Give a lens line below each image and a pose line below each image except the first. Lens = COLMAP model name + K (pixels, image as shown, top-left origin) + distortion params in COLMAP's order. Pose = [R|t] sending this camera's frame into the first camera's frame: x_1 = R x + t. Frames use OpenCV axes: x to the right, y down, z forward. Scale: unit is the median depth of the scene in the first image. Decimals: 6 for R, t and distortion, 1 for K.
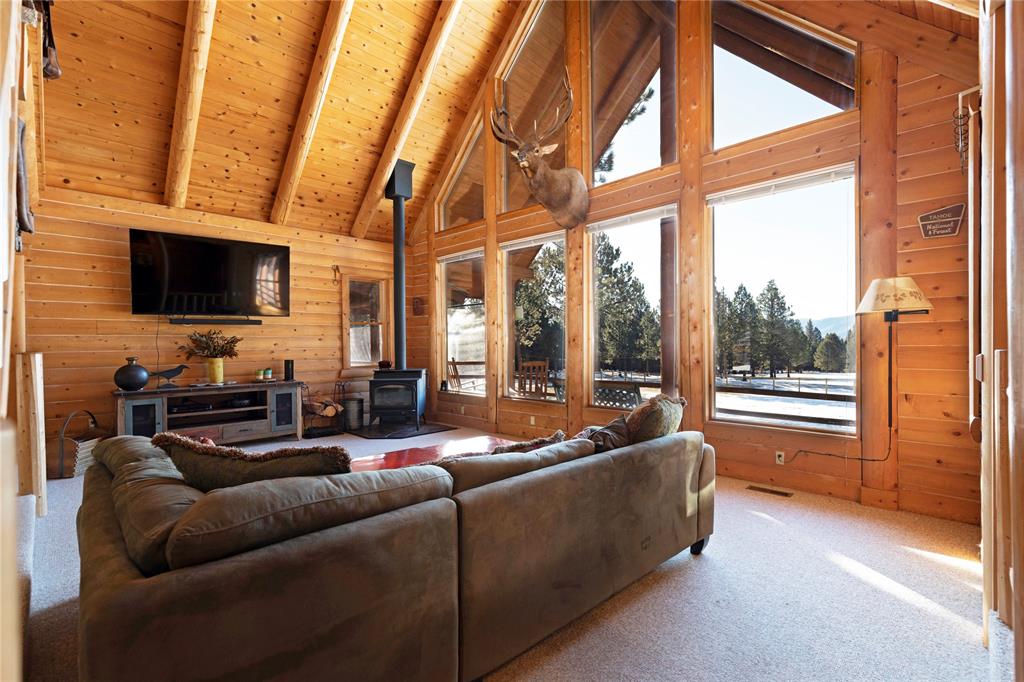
lens RADIAL K [[467.8, 0, 512.2], [0, 467.8, 345.2], [0, 0, 1]] dist [0.016461, 0.000471]
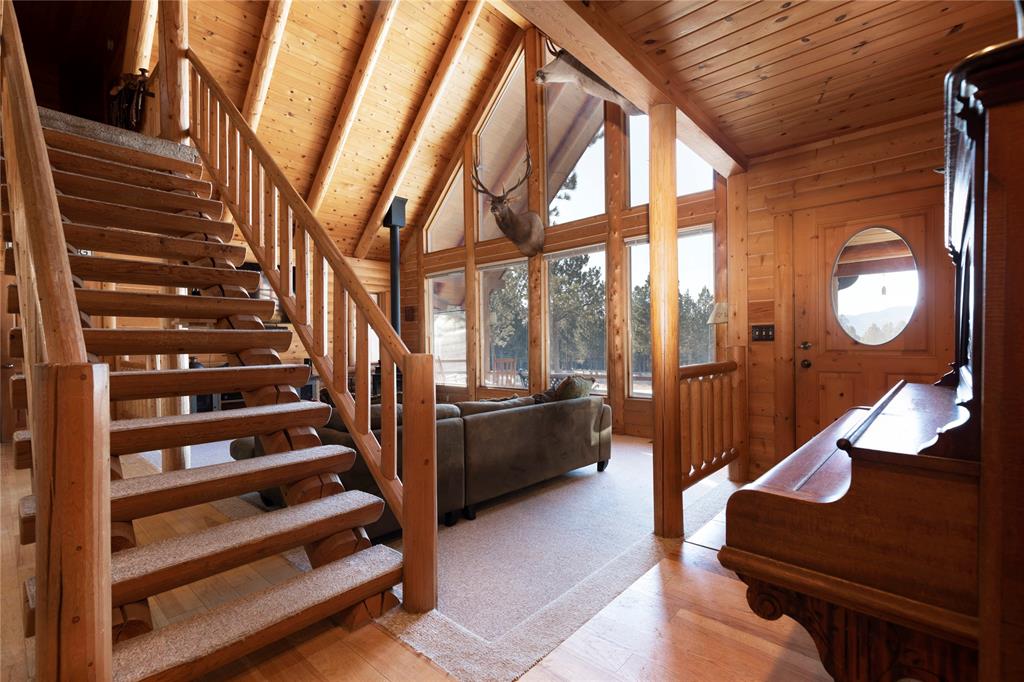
lens RADIAL K [[467.8, 0, 513.7], [0, 467.8, 342.8], [0, 0, 1]] dist [0.016461, 0.000471]
pose [[0.998311, -0.005642, 0.057814, -0.002516], [0.005992, 0.999965, -0.005888, 0.000397], [-0.057779, 0.006224, 0.998310, -0.274415]]
